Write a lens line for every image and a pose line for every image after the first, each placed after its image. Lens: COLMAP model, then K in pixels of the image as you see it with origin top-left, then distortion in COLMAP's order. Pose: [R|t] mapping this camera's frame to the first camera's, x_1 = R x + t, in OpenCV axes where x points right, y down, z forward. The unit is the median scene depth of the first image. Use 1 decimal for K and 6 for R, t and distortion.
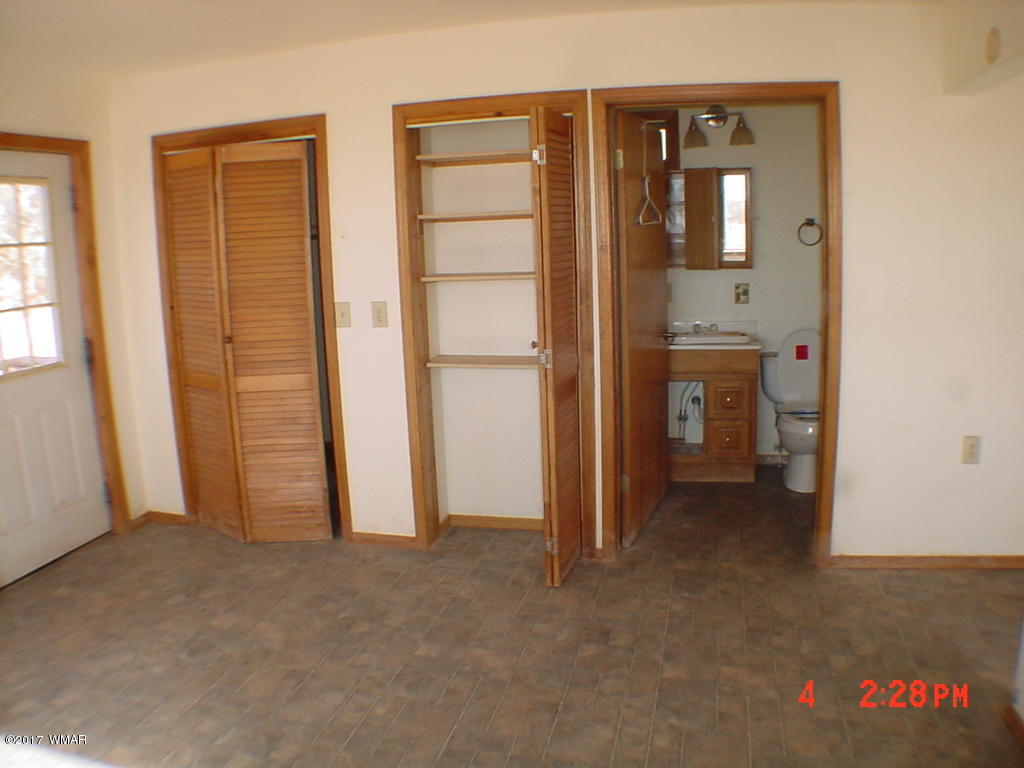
lens RADIAL K [[800.4, 0, 512.0], [0, 800.4, 384.0], [0, 0, 1]] dist [-0.288394, 0.139216]
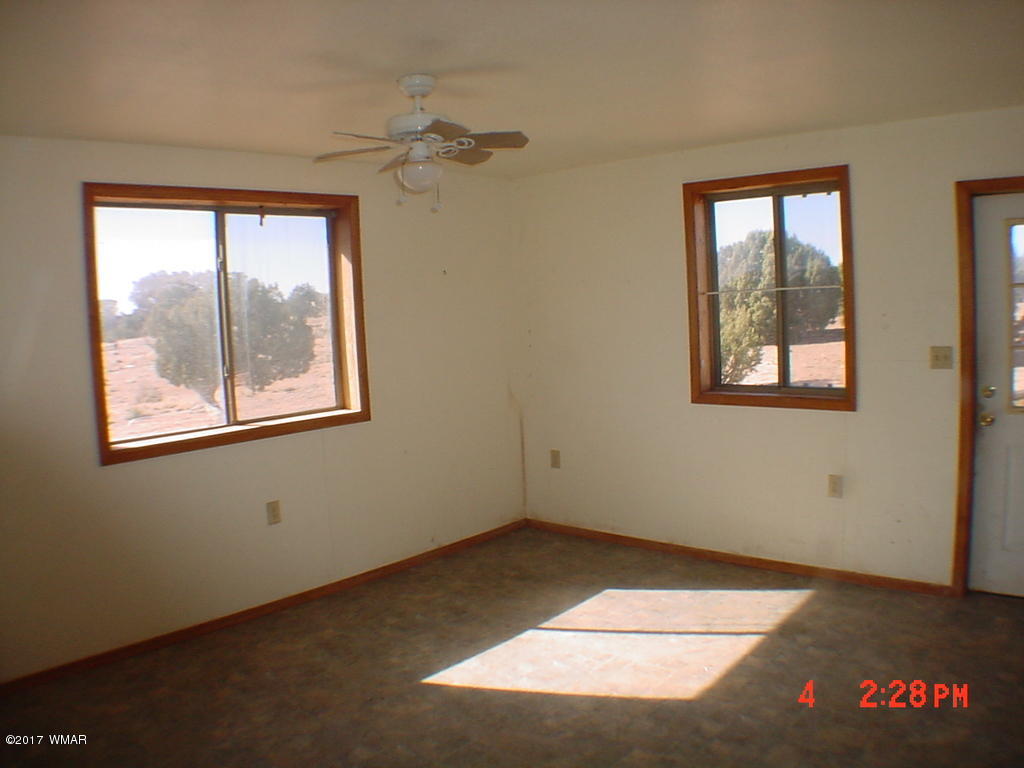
lens RADIAL K [[800.4, 0, 512.0], [0, 800.4, 384.0], [0, 0, 1]] dist [-0.288394, 0.139216]
pose [[-0.476270, 0.134031, -0.869024, 0.696418], [-0.091701, 0.975354, 0.200688, -0.228570], [0.874504, 0.175271, -0.452241, 1.035293]]
